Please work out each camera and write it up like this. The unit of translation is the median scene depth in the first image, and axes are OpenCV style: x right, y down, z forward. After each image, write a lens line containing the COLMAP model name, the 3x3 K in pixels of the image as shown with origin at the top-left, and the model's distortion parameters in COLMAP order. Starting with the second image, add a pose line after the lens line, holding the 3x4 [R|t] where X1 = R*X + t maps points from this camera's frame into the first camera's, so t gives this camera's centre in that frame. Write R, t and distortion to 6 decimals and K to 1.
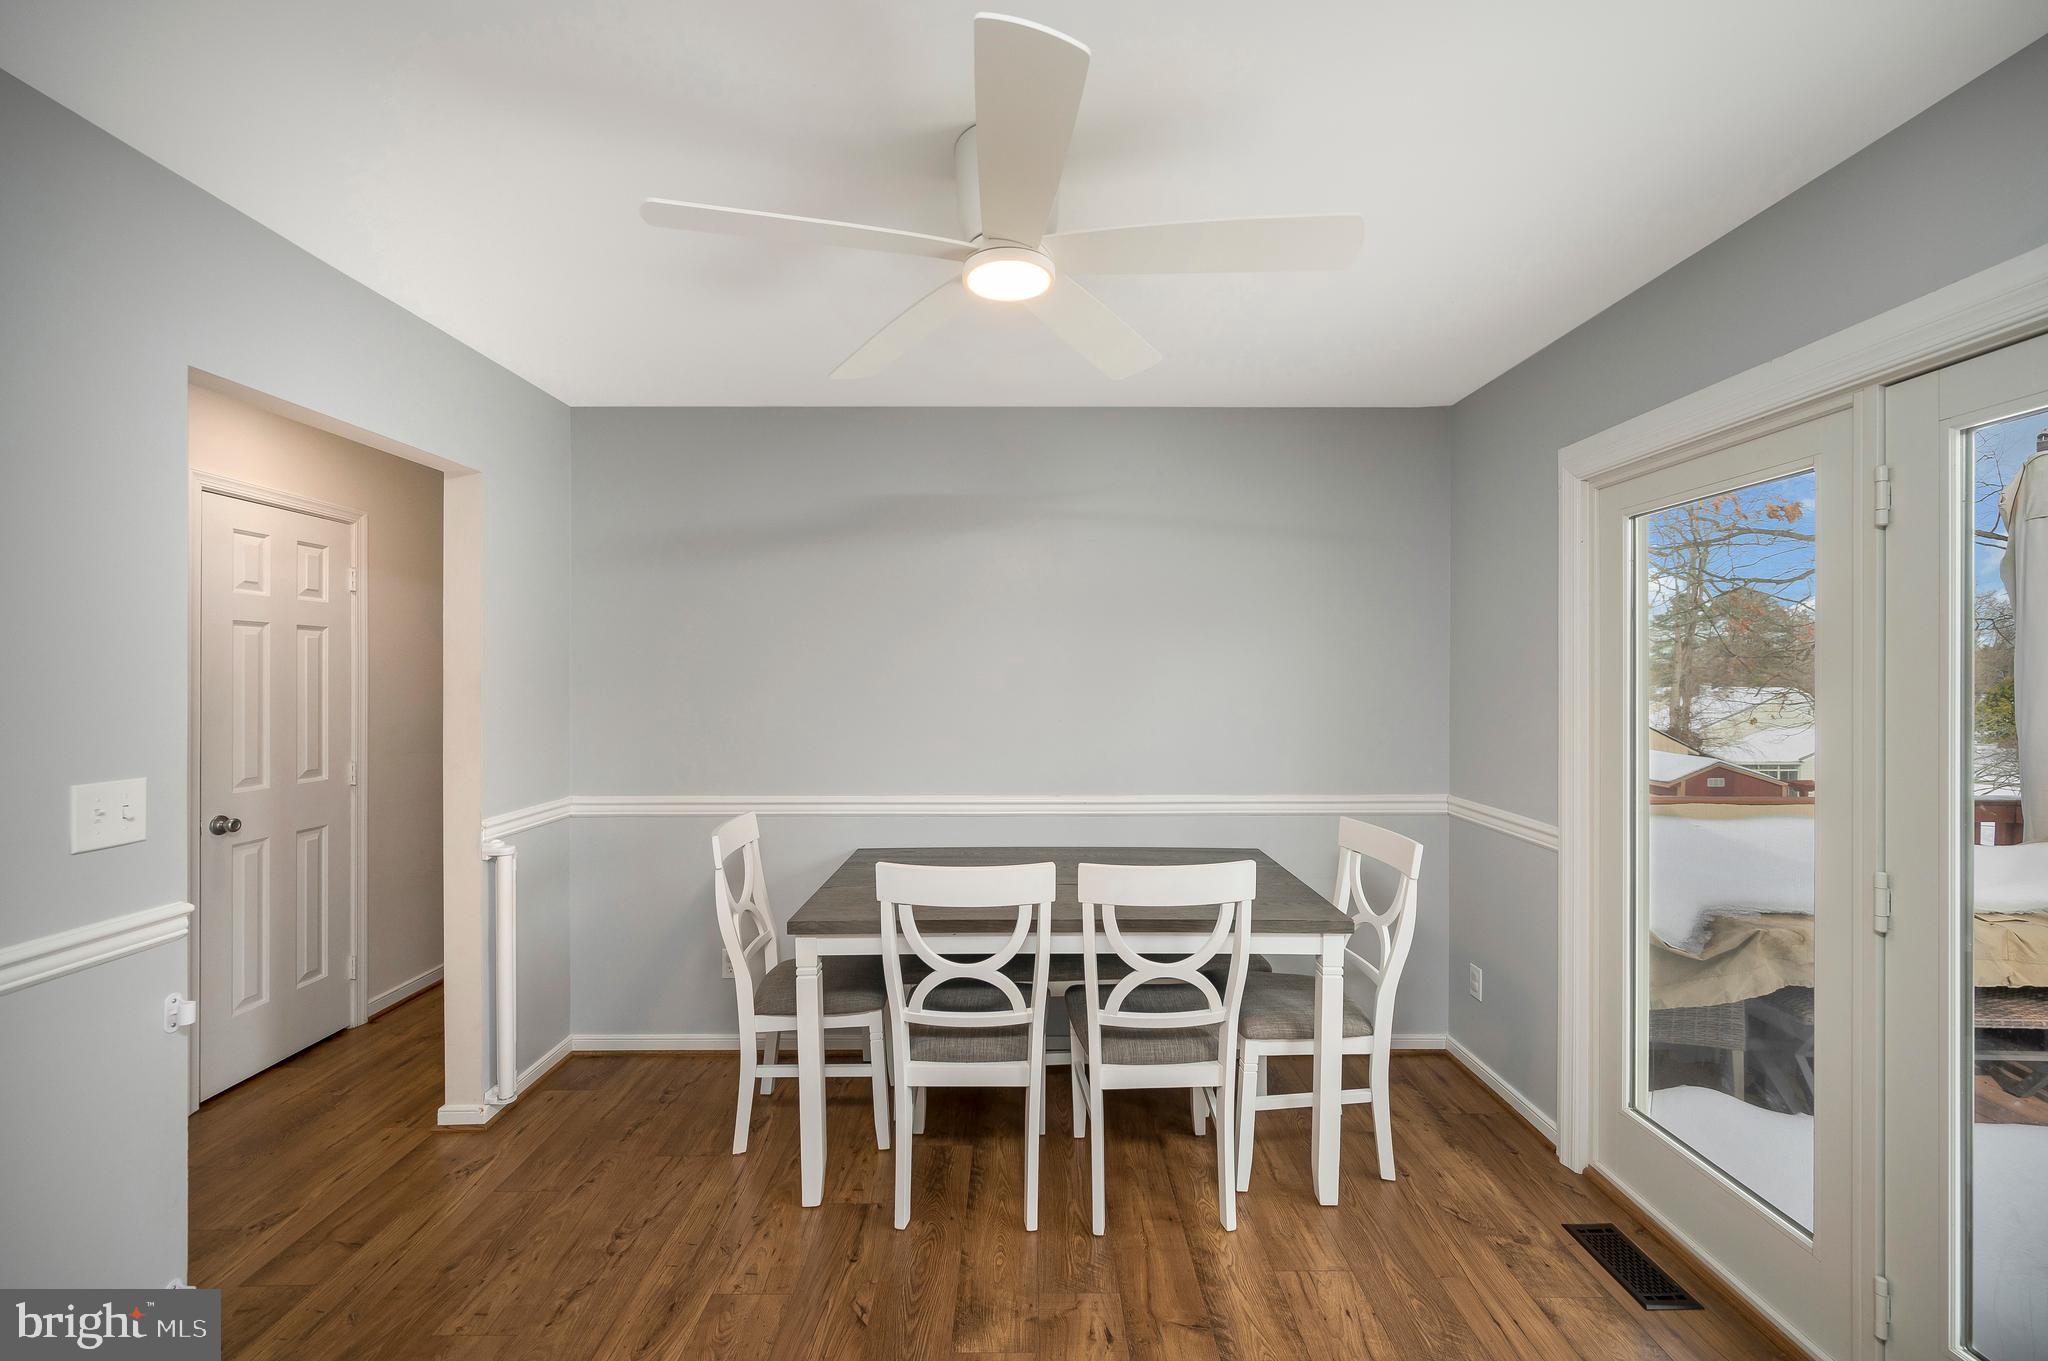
lens RADIAL K [[811.2, 0, 1032.2], [0, 811.2, 677.4], [0, 0, 1]] dist [-0.001041, -0.000097]
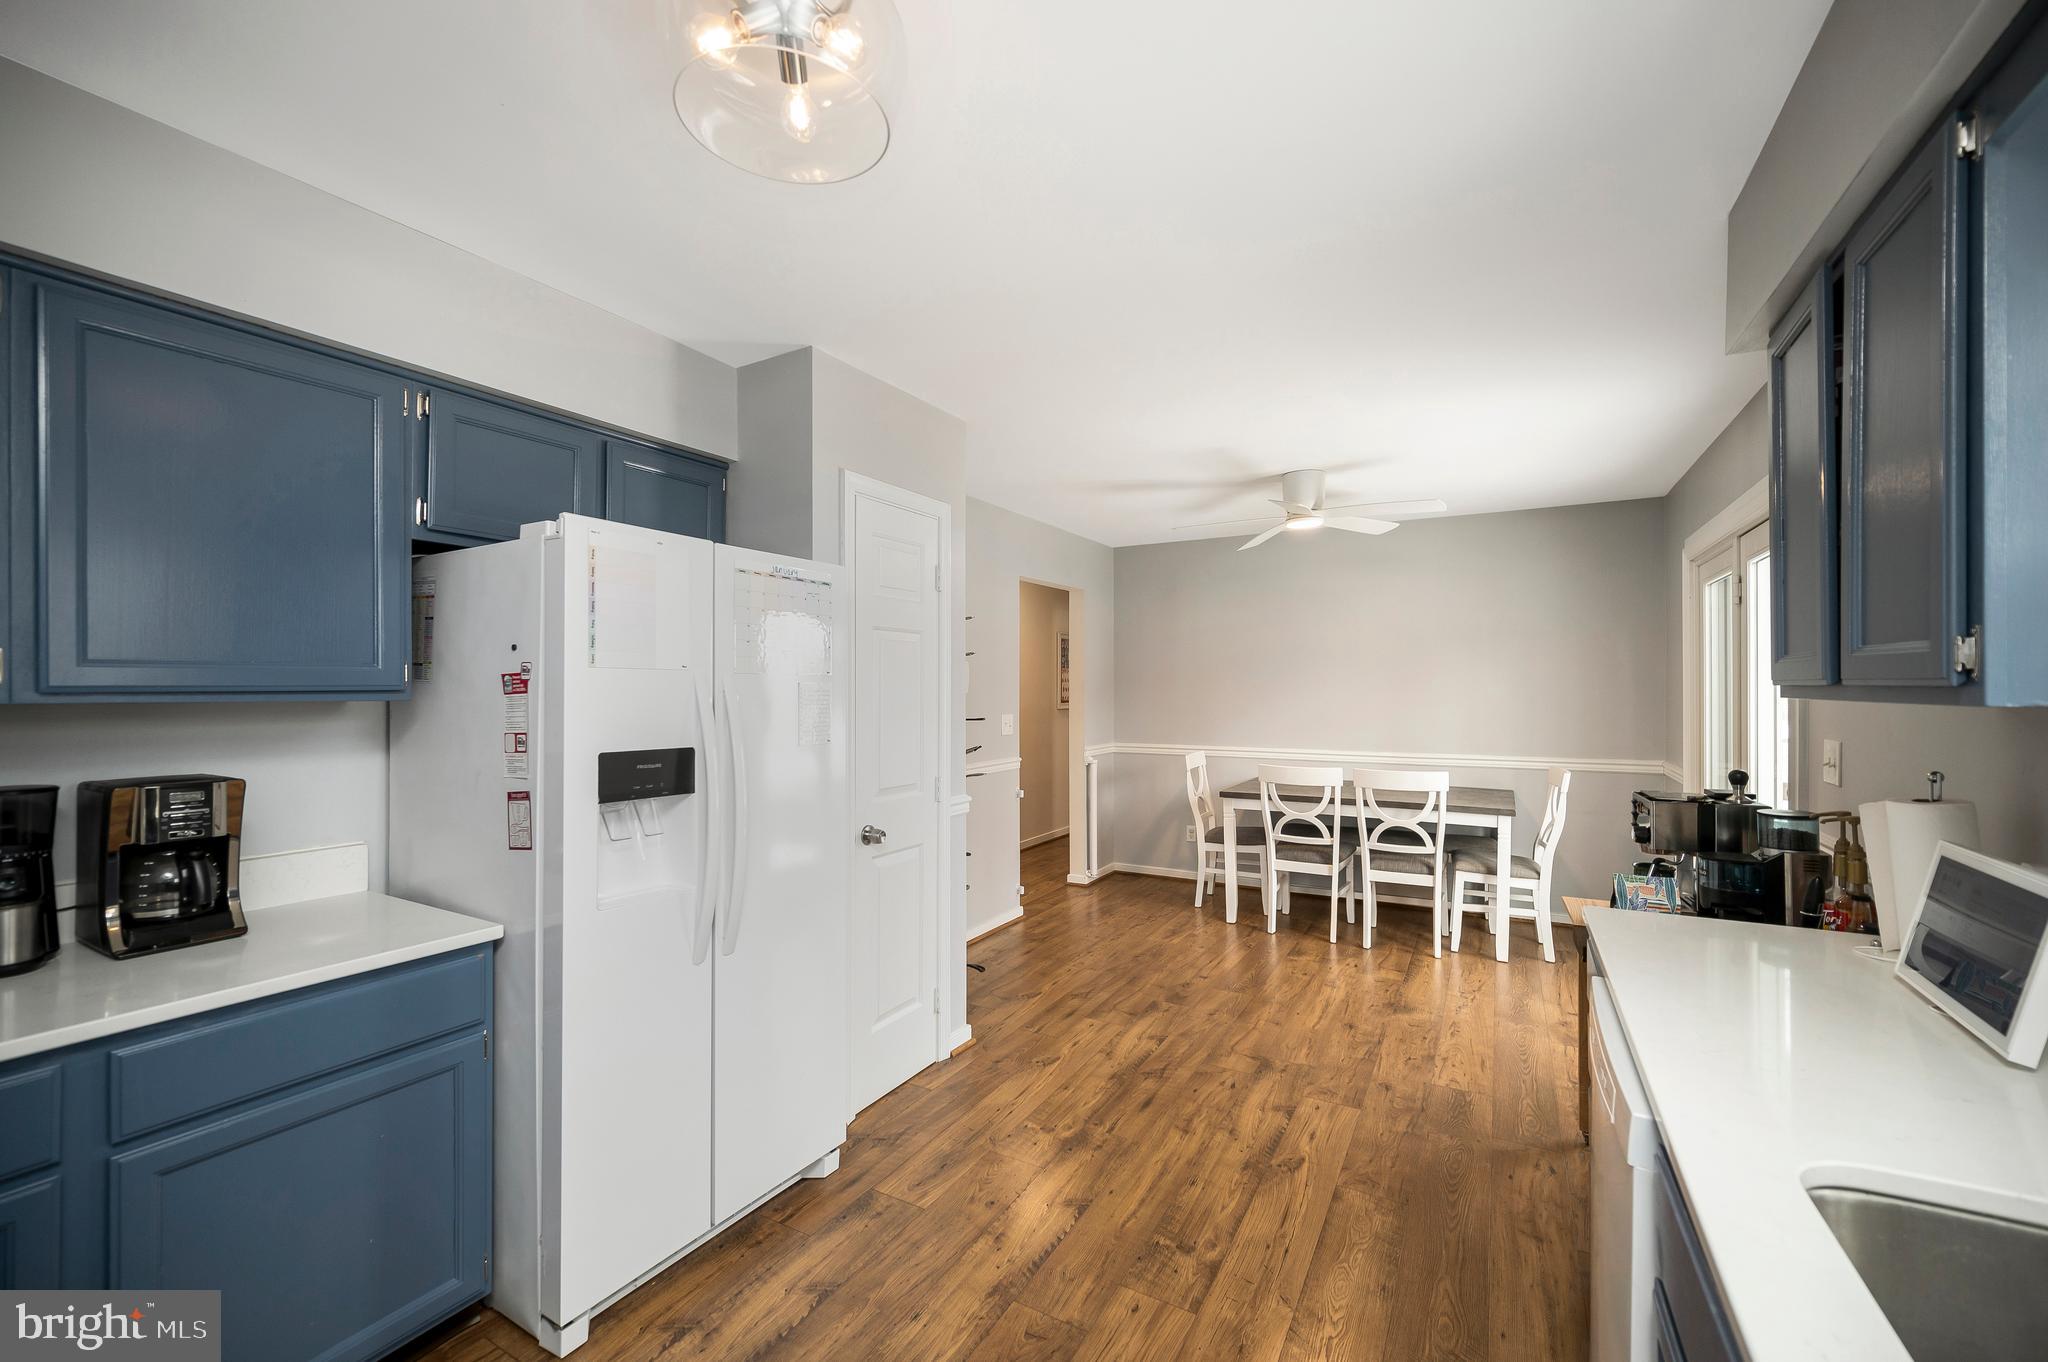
lens RADIAL K [[829.9, 0, 1023.0], [0, 829.9, 686.4], [0, 0, 1]] dist [-0.000727, -0.000056]
pose [[0.862581, -0.000968, -0.505918, 0.365656], [-0.000867, 0.999994, -0.003392, 0.019533], [0.505919, 0.003365, 0.862575, -1.177125]]
